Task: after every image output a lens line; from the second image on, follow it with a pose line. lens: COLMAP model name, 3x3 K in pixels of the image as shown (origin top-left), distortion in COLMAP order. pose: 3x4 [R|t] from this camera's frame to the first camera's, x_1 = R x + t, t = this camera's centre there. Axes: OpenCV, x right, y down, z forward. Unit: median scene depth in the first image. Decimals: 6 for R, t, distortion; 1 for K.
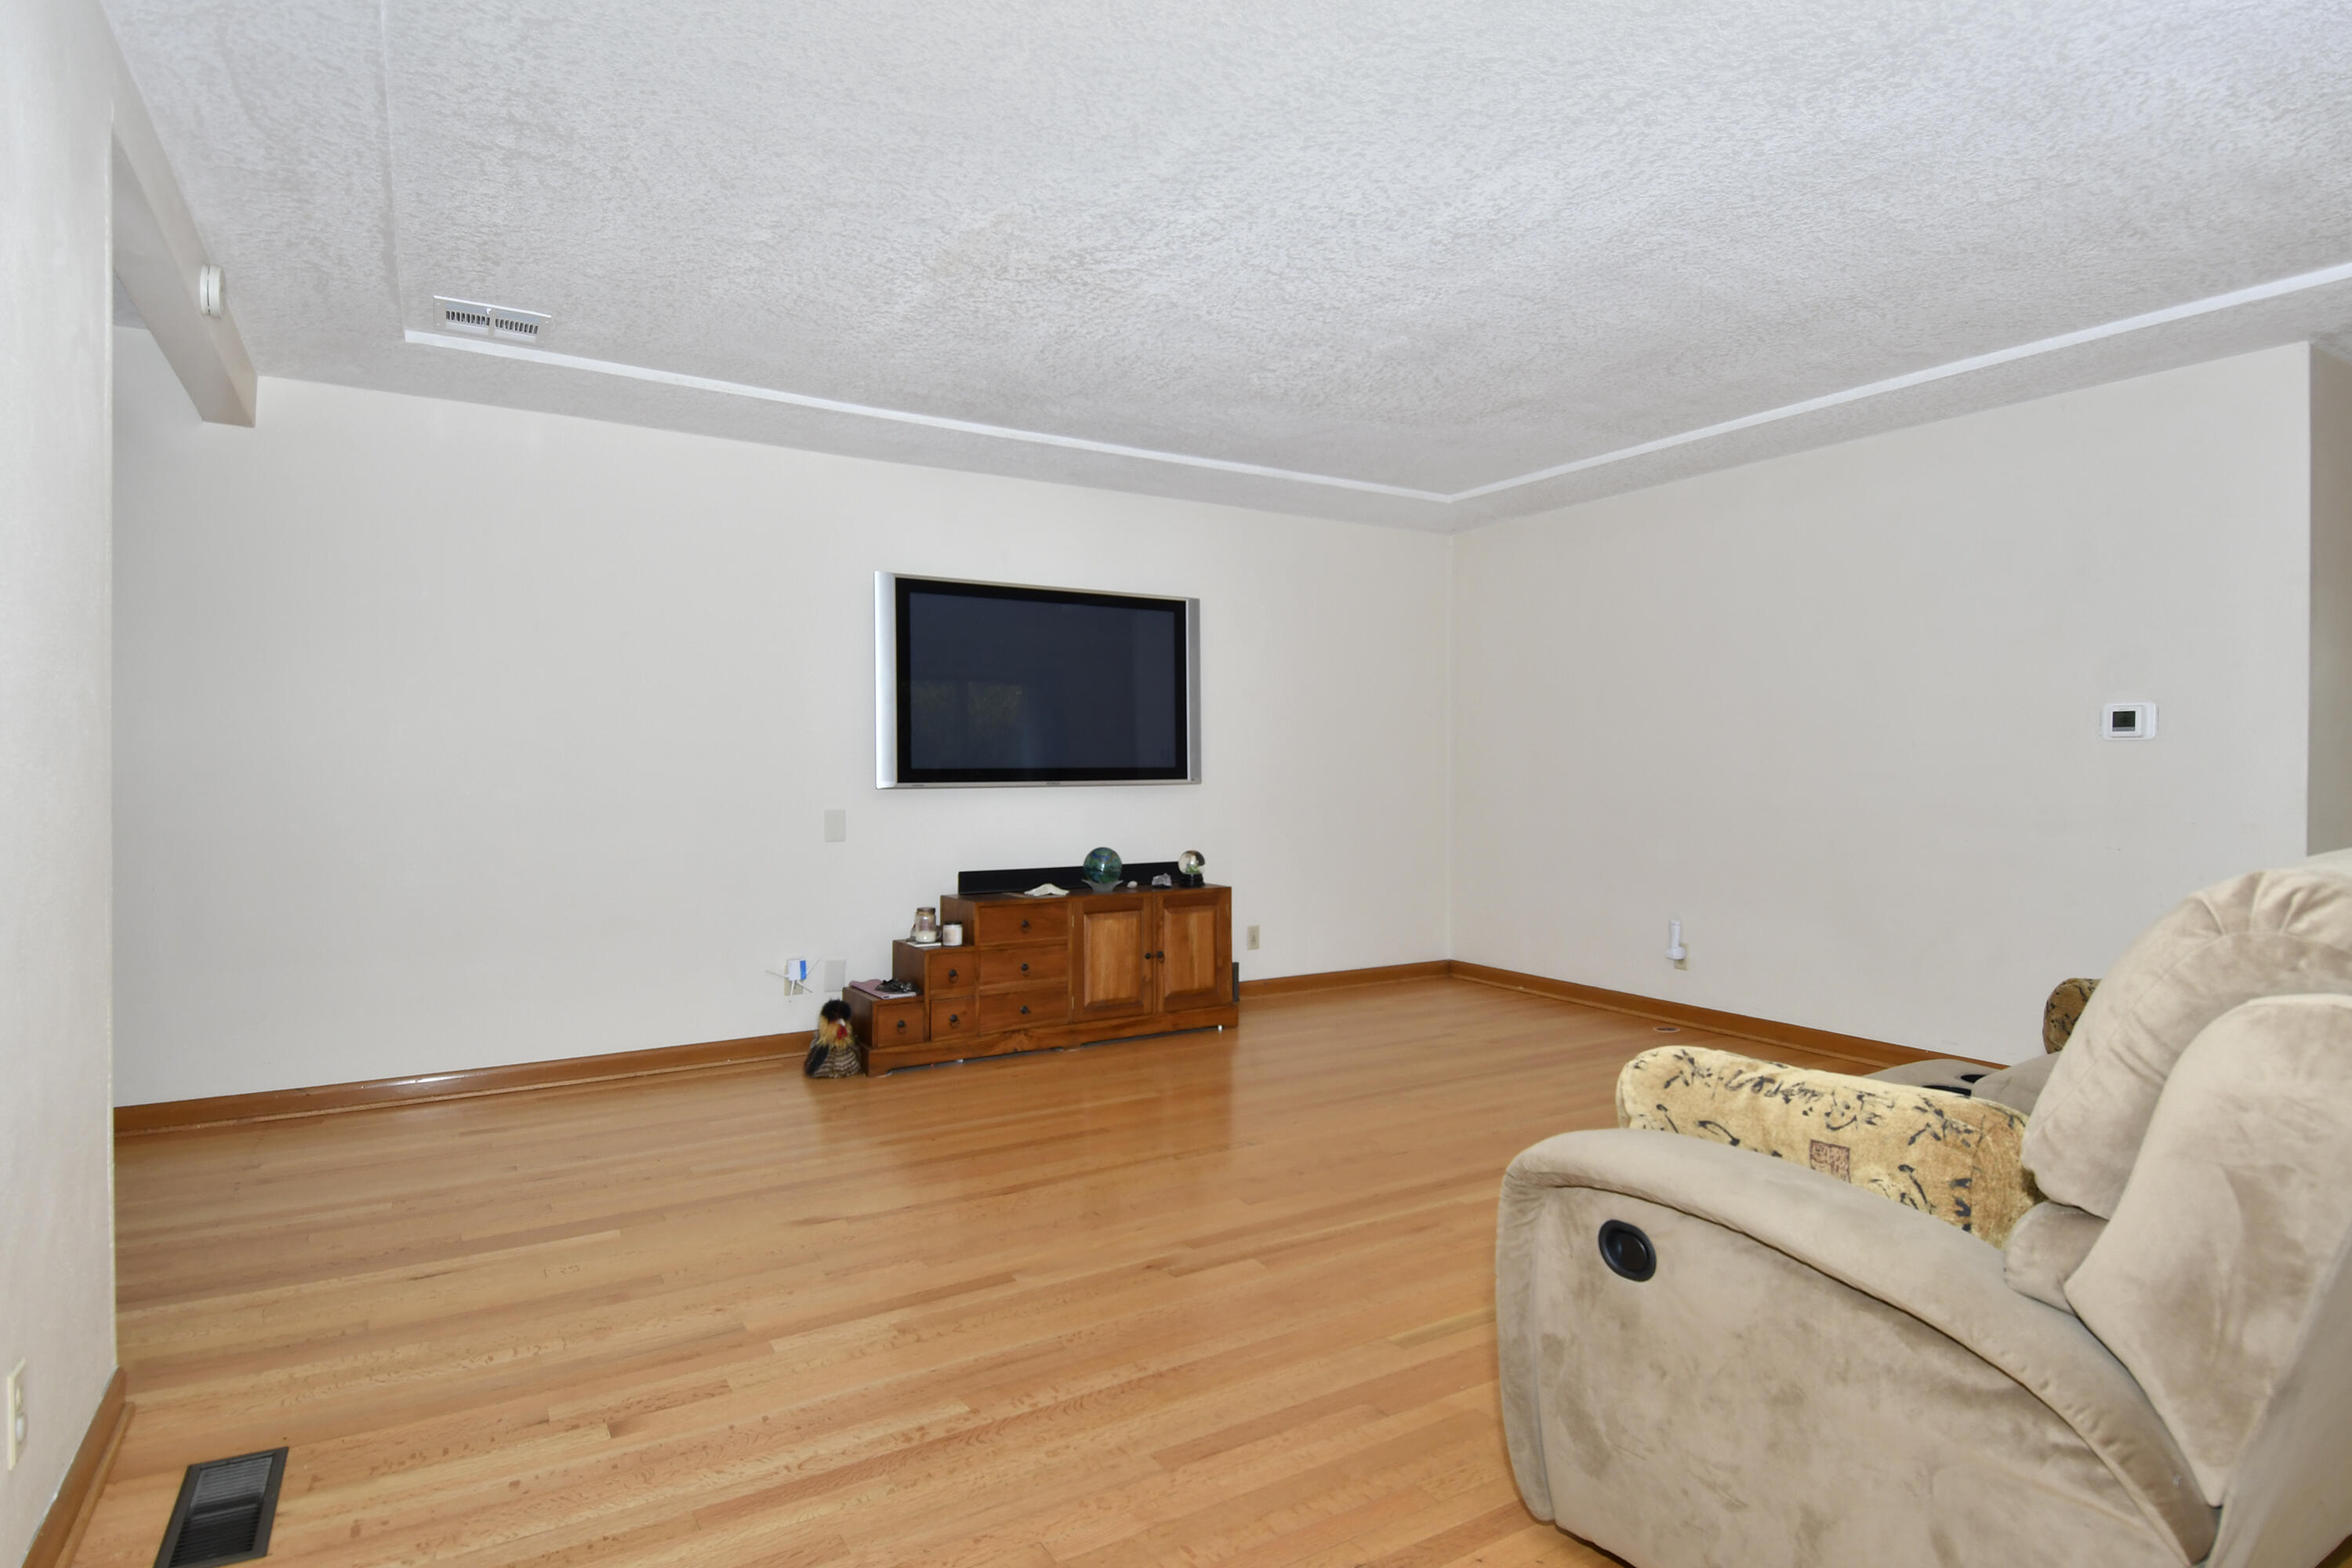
lens RADIAL K [[1234.8, 0, 1187.9], [0, 1234.8, 790.0], [0, 0, 1]] dist [0.031177, -0.034625]
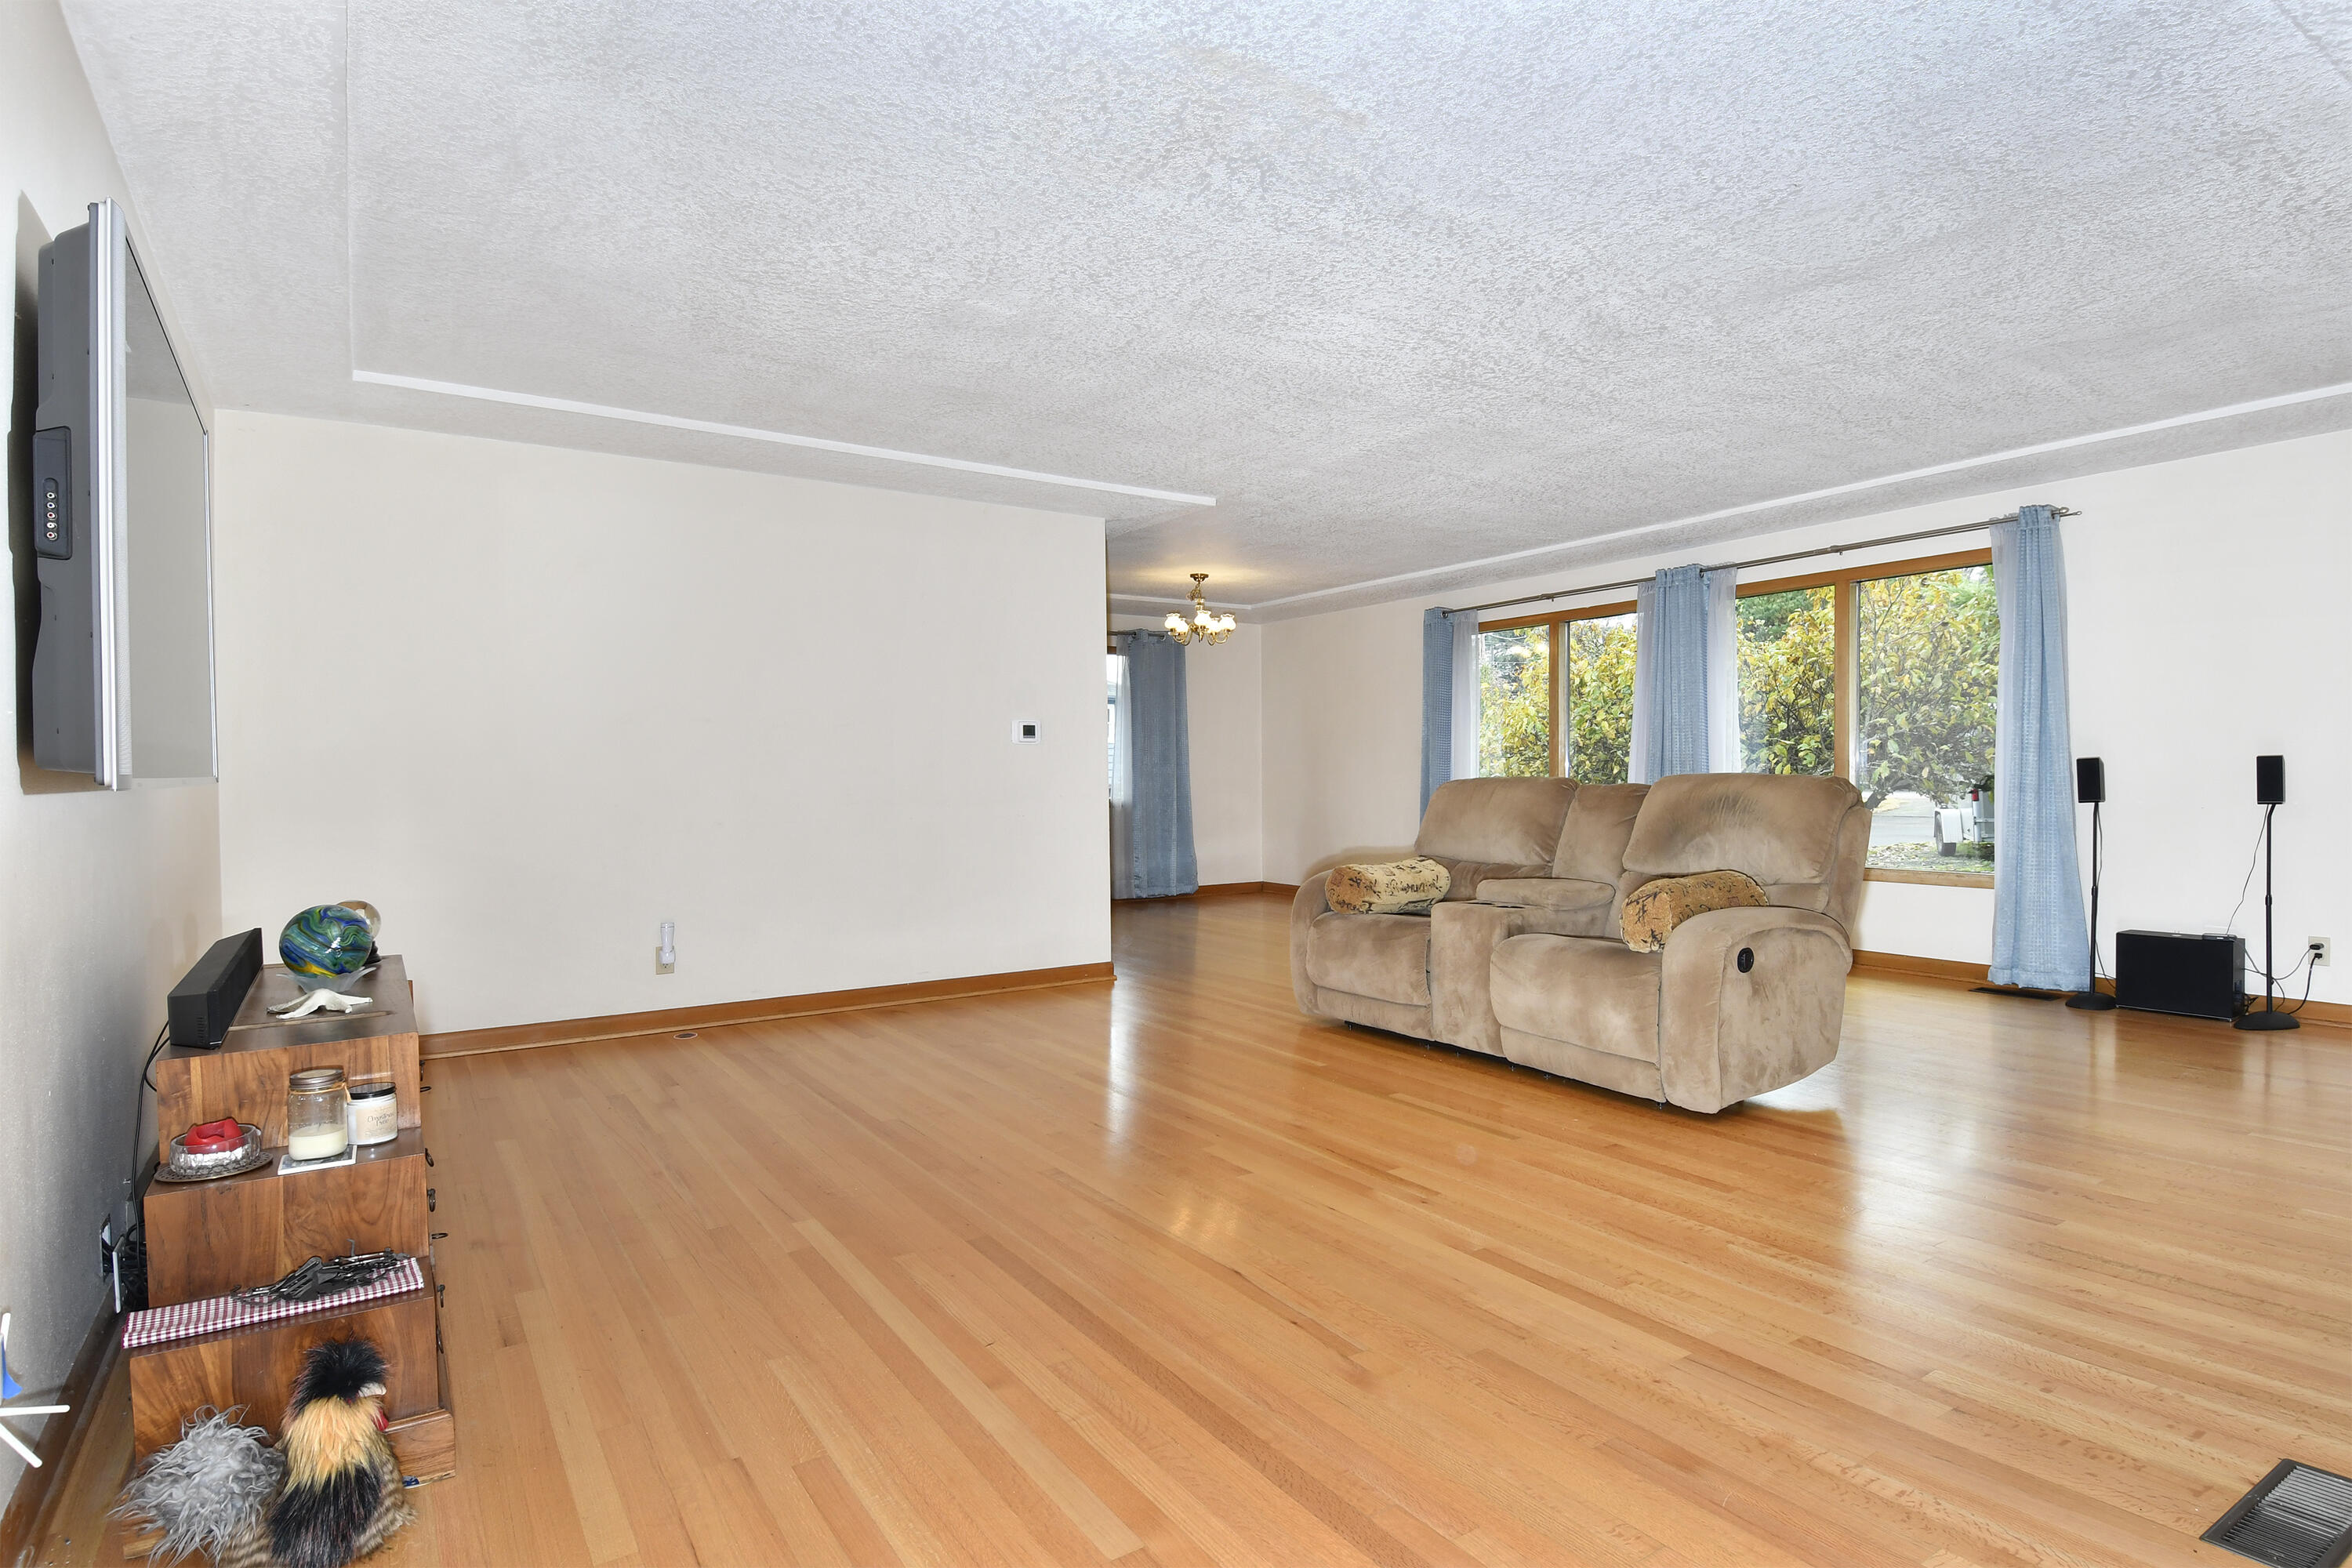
lens RADIAL K [[1234.8, 0, 1174.2], [0, 1234.8, 784.2], [0, 0, 1]] dist [0.031177, -0.034625]
pose [[-0.031883, -0.003713, 0.999485, -0.663189], [0.027813, 0.999603, 0.004601, 0.006189], [-0.999105, 0.027945, -0.031767, 0.746747]]
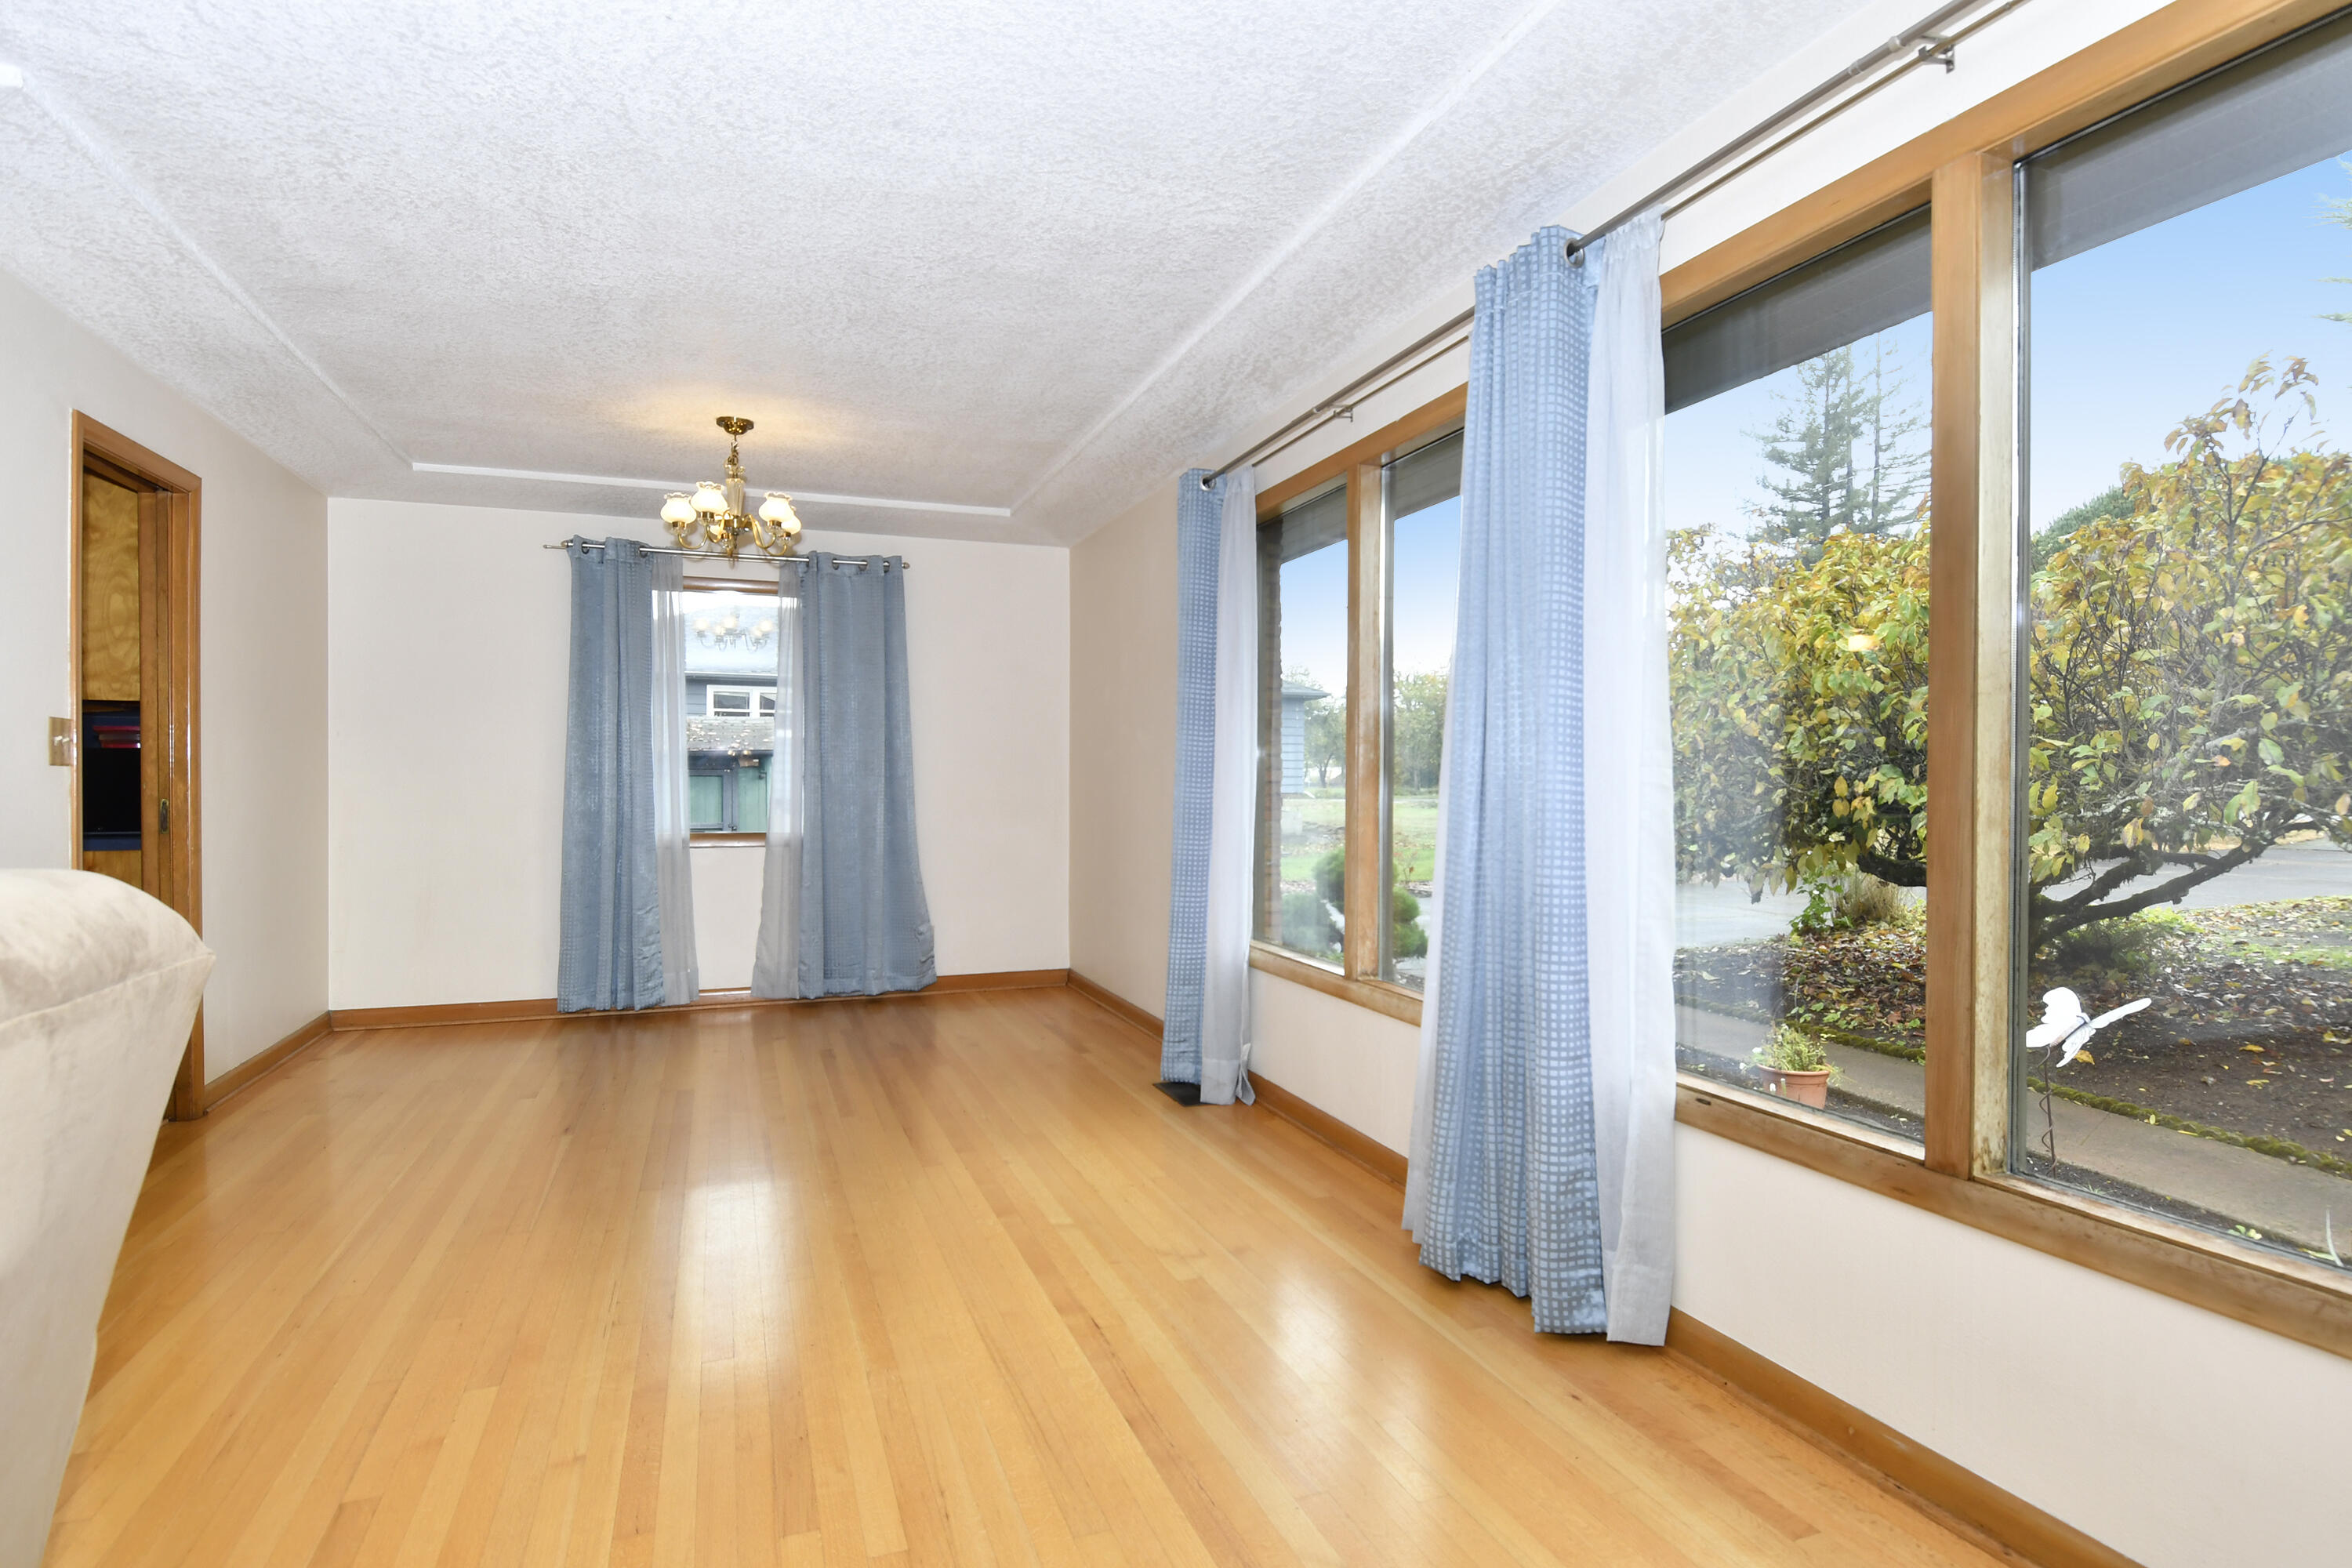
lens RADIAL K [[1234.8, 0, 1192.3], [0, 1234.8, 796.7], [0, 0, 1]] dist [0.031177, -0.034625]
pose [[0.187899, -0.011085, 0.982126, 0.283149], [0.017711, 0.999812, 0.007897, -0.001283], [-0.982029, 0.015911, 0.188060, 0.104089]]
